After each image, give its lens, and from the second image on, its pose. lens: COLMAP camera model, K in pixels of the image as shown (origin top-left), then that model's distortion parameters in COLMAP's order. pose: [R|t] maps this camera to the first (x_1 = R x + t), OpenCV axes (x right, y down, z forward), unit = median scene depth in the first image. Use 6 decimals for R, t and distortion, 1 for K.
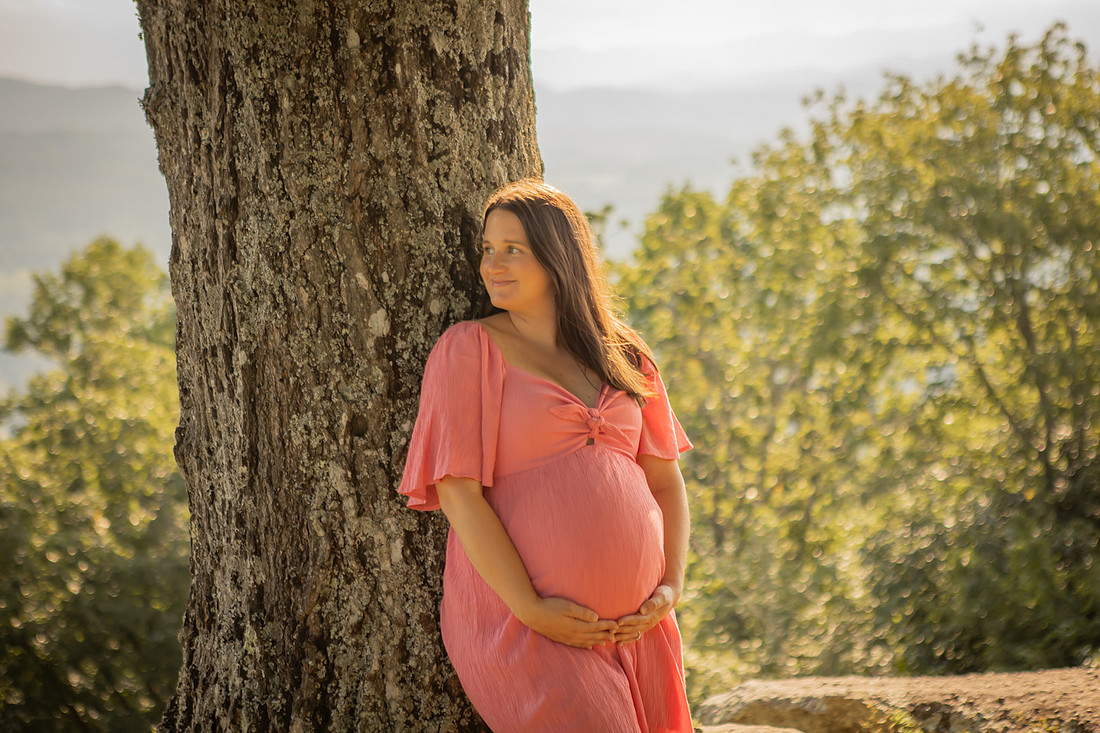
lens RADIAL K [[2126.4, 0, 549.0], [0, 2126.4, 358.5], [0, 0, 1]] dist [0.232602, -0.238350]
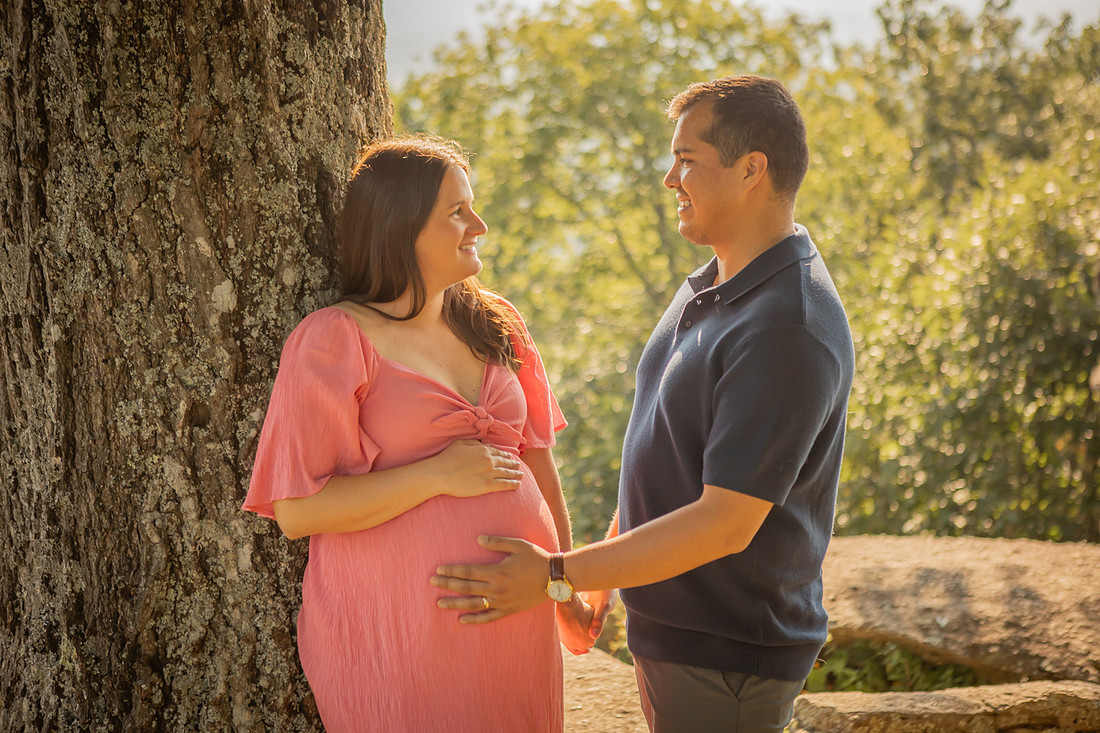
lens RADIAL K [[1766.8, 0, 551.9], [0, 1766.8, 366.9], [0, 0, 1]] dist [0.094016, -0.042387]
pose [[0.984485, -0.003582, 0.175430, -0.073292], [-0.011103, 0.996516, 0.082658, -0.047506], [-0.175115, -0.083323, 0.981016, 0.269233]]
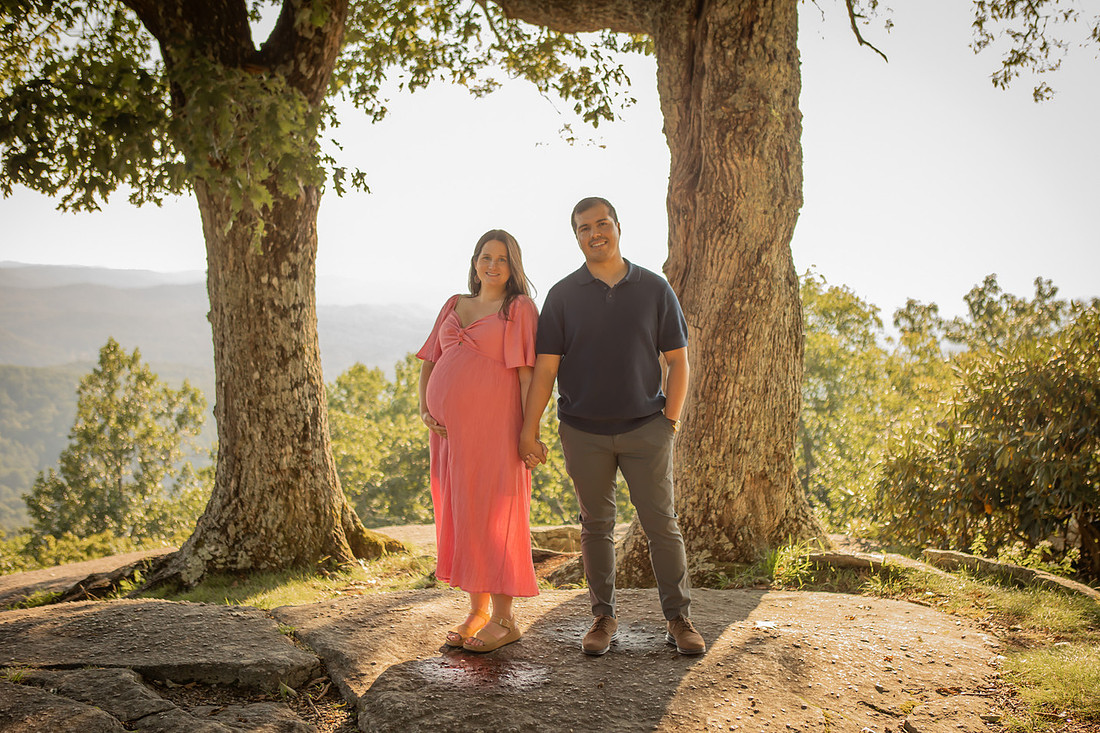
lens RADIAL K [[1264.2, 0, 570.0], [0, 1264.2, 385.1], [0, 0, 1]] dist [-0.021557, -0.004431]
pose [[0.998061, 0.020517, -0.058763, 0.592189], [-0.023115, 0.998769, -0.043888, 0.083709], [0.057790, 0.045161, 0.997307, -1.169393]]
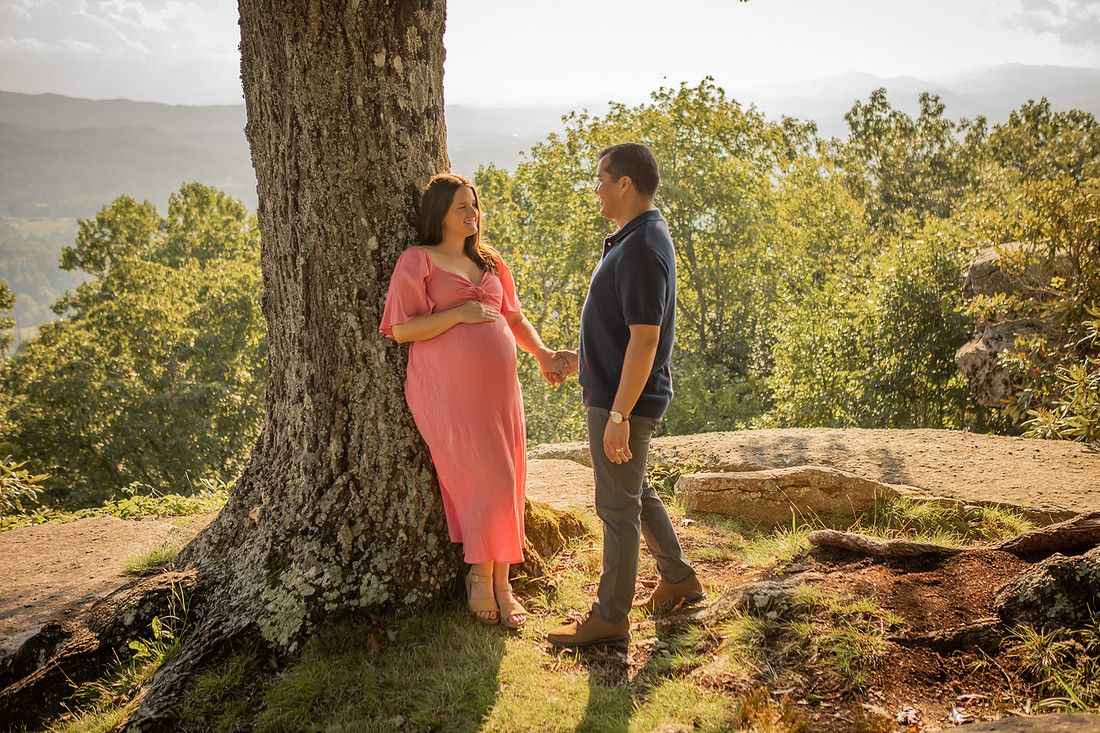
lens RADIAL K [[1323.8, 0, 579.6], [0, 1323.8, 347.1], [0, 0, 1]] dist [-0.053862, 0.133953]
pose [[0.991030, -0.007601, 0.133420, -0.052387], [0.000206, 0.998467, 0.055353, 0.011900], [-0.133636, -0.054829, 0.989513, -0.252728]]
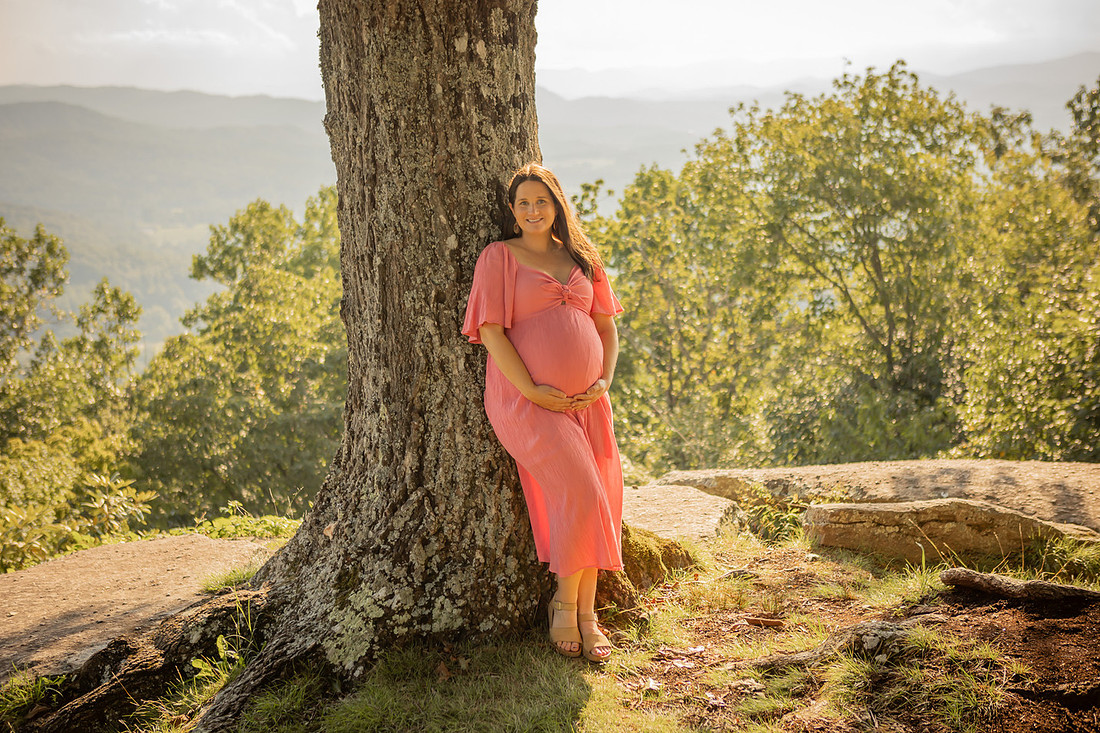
lens RADIAL K [[1487.9, 0, 550.0], [0, 1487.9, 366.5], [0, 0, 1]] dist [0.000639, 0.079783]
pose [[0.999956, 0.005910, -0.007324, 0.015752], [-0.005513, 0.998575, 0.053075, 0.021957], [0.007627, -0.053033, 0.998564, -0.297139]]
